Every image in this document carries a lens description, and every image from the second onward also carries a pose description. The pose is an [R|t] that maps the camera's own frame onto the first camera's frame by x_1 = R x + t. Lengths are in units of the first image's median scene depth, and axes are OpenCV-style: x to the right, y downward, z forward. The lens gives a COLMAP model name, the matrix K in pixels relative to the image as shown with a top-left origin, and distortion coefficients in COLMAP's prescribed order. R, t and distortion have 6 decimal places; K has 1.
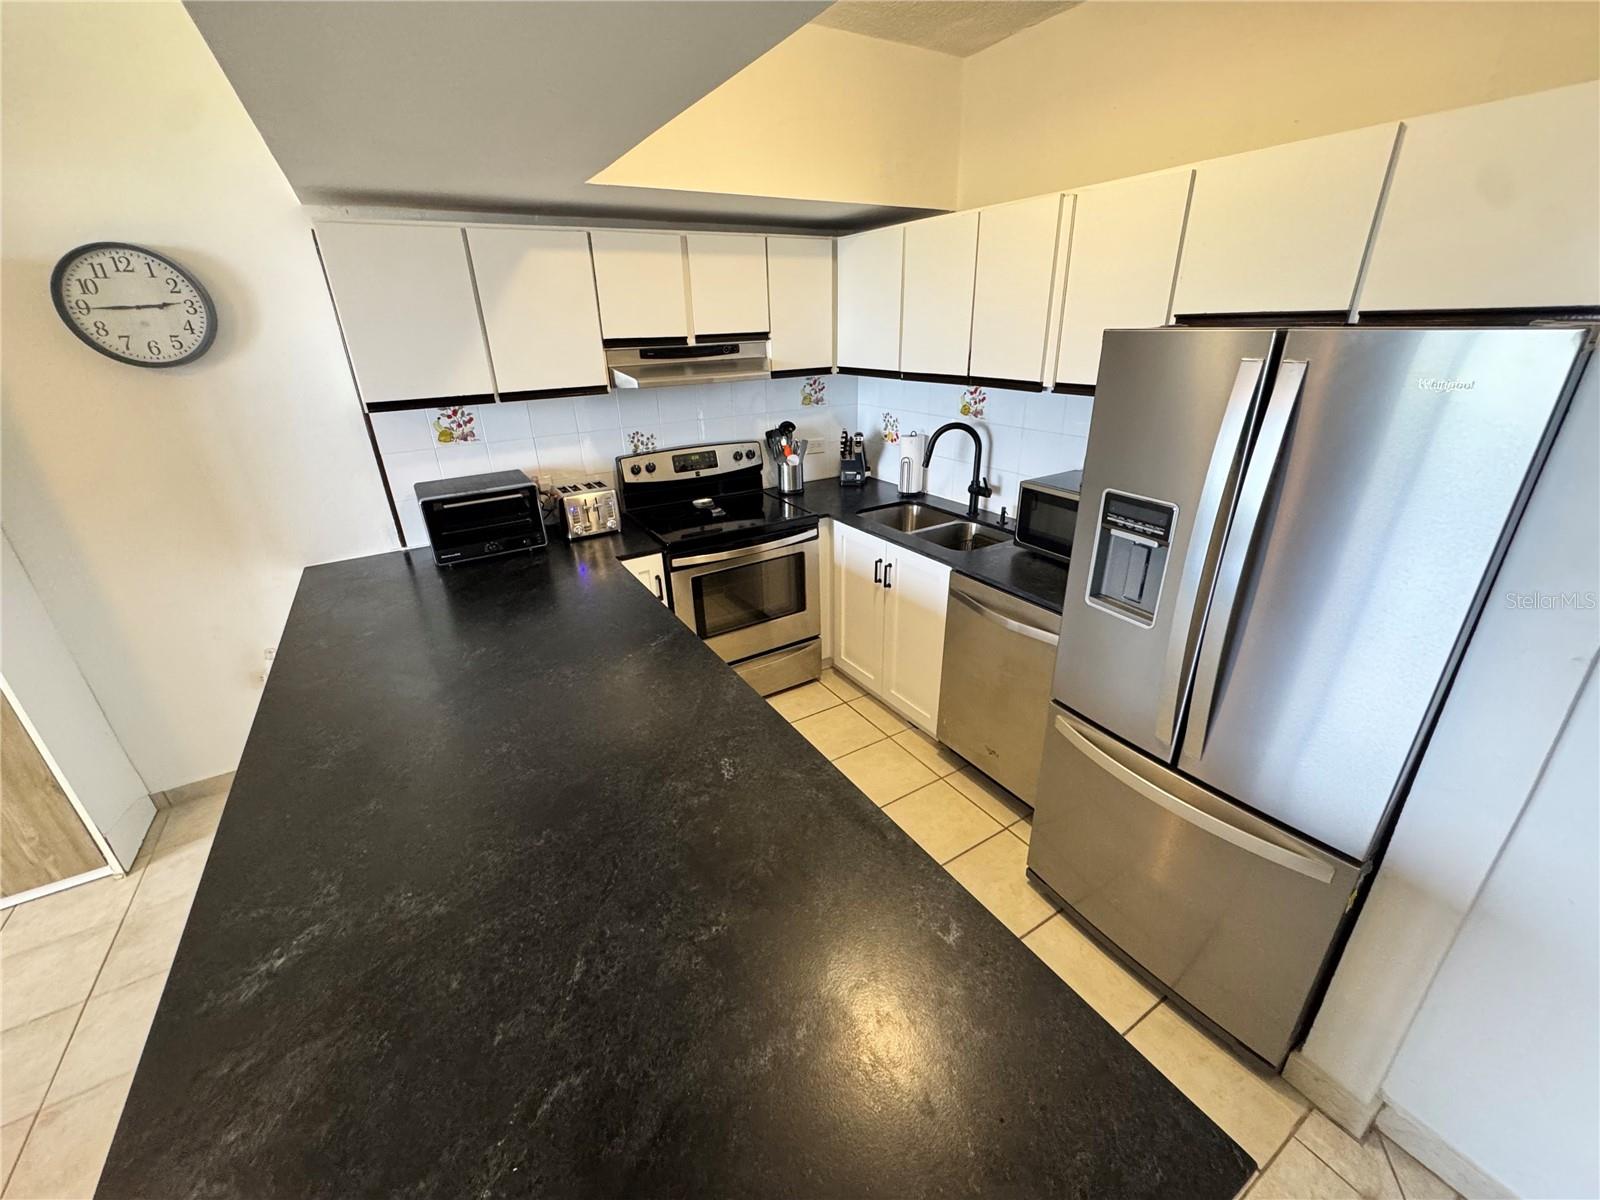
lens RADIAL K [[641.5, 0, 800.0], [0, 641.5, 600.0], [0, 0, 1]] dist [-0.007130, 0.000002]
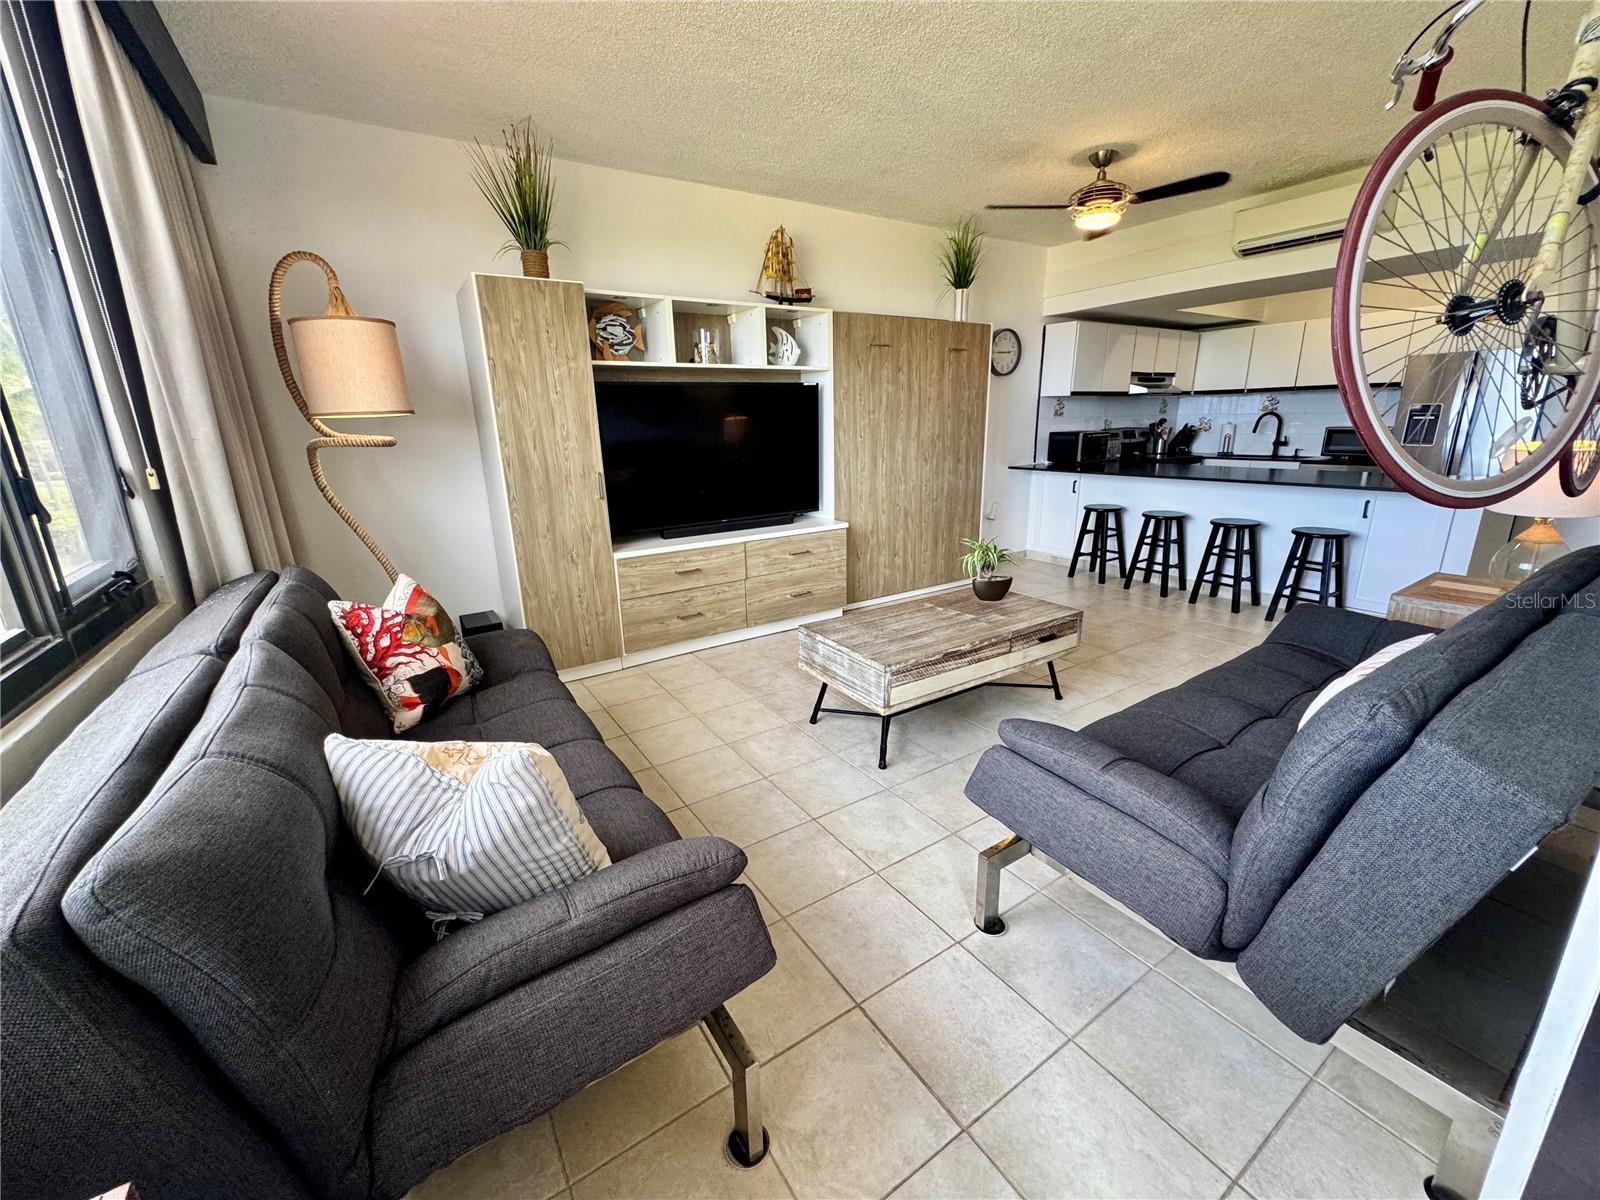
lens RADIAL K [[637.5, 0, 800.0], [0, 637.5, 600.0], [0, 0, 1]] dist [0.000522, 0.000085]
pose [[0.999813, -0.002988, 0.019127, -1.411930], [0.005537, 0.990876, -0.134665, 0.646946], [-0.018550, 0.134746, 0.990707, -1.040686]]
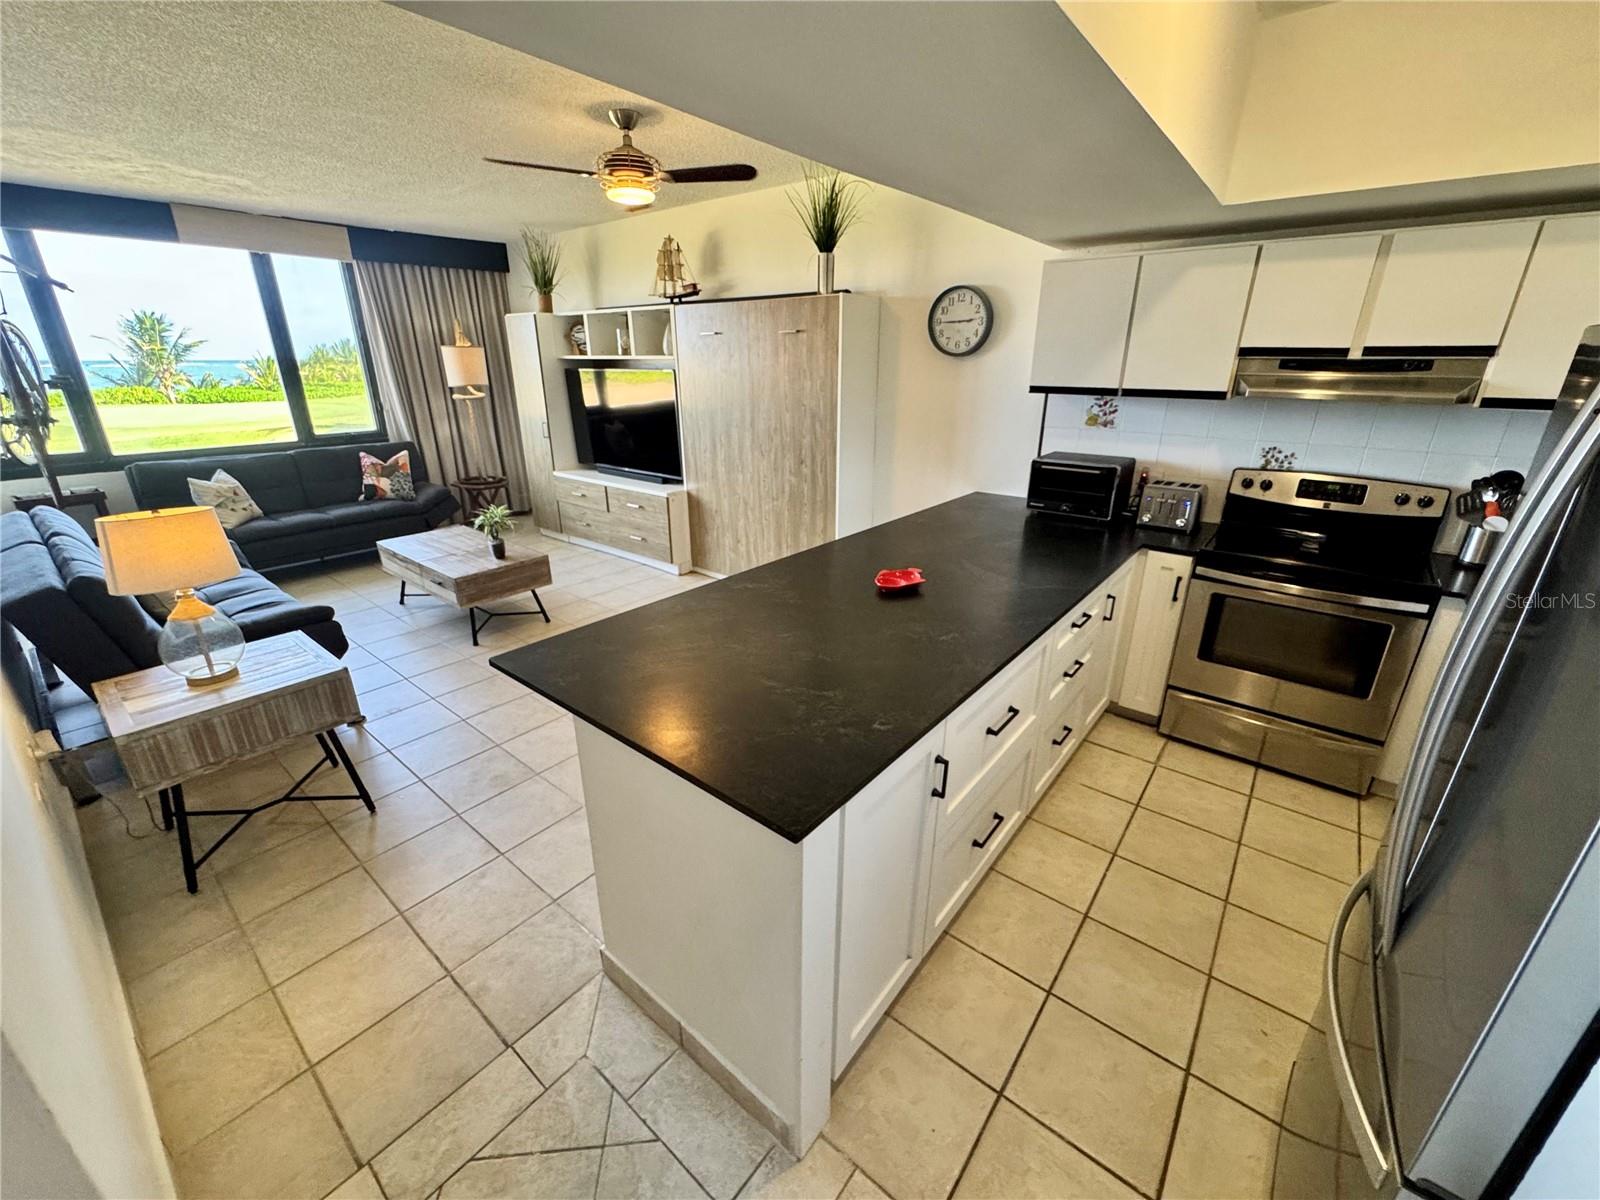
lens RADIAL K [[641.5, 0, 800.0], [0, 641.5, 600.0], [0, 0, 1]] dist [-0.007130, 0.000002]
pose [[0.325351, 0.361352, -0.873826, 0.467206], [-0.384032, 0.894955, 0.227103, -0.004158], [0.864099, 0.261689, 0.429945, 0.045940]]
